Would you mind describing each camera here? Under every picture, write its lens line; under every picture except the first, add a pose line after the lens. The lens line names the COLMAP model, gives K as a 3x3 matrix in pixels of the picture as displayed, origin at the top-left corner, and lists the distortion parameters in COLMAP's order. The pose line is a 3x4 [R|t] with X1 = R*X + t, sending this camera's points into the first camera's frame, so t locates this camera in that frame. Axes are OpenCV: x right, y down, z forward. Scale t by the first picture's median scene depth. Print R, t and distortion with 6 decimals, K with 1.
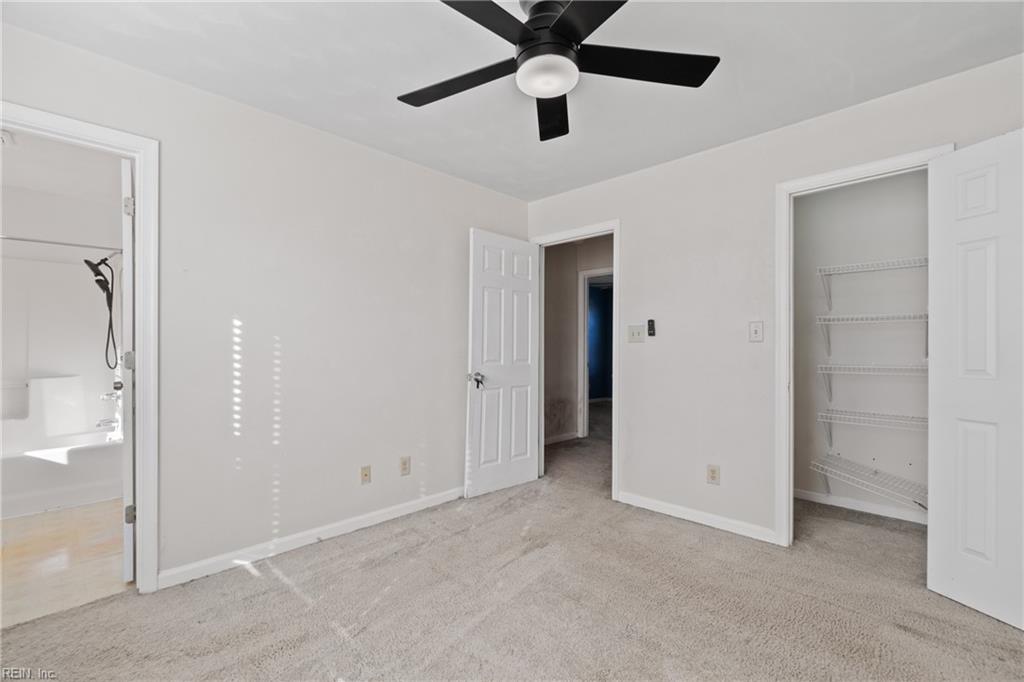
lens RADIAL K [[443.6, 0, 507.1], [0, 443.6, 357.1], [0, 0, 1]] dist [0.001819, -0.000275]
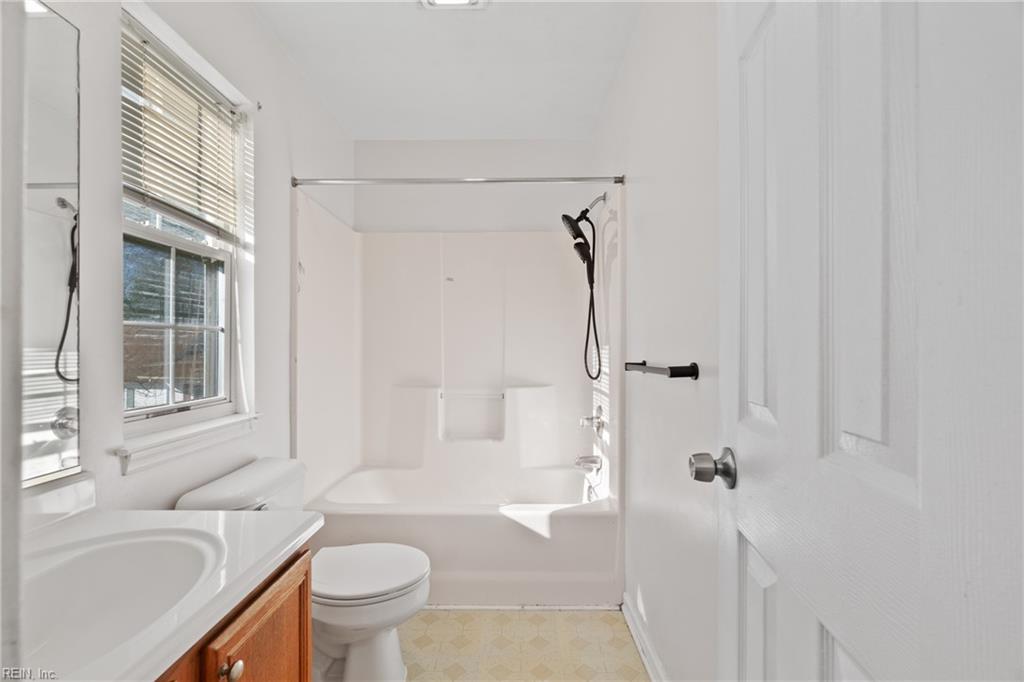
lens RADIAL K [[443.6, 0, 508.0], [0, 443.6, 345.4], [0, 0, 1]] dist [0.001819, -0.000275]
pose [[0.694698, 0.009191, -0.719243, -0.544031], [-0.009194, 0.999950, 0.003898, -0.025325], [0.719243, 0.003905, 0.694748, 0.492186]]
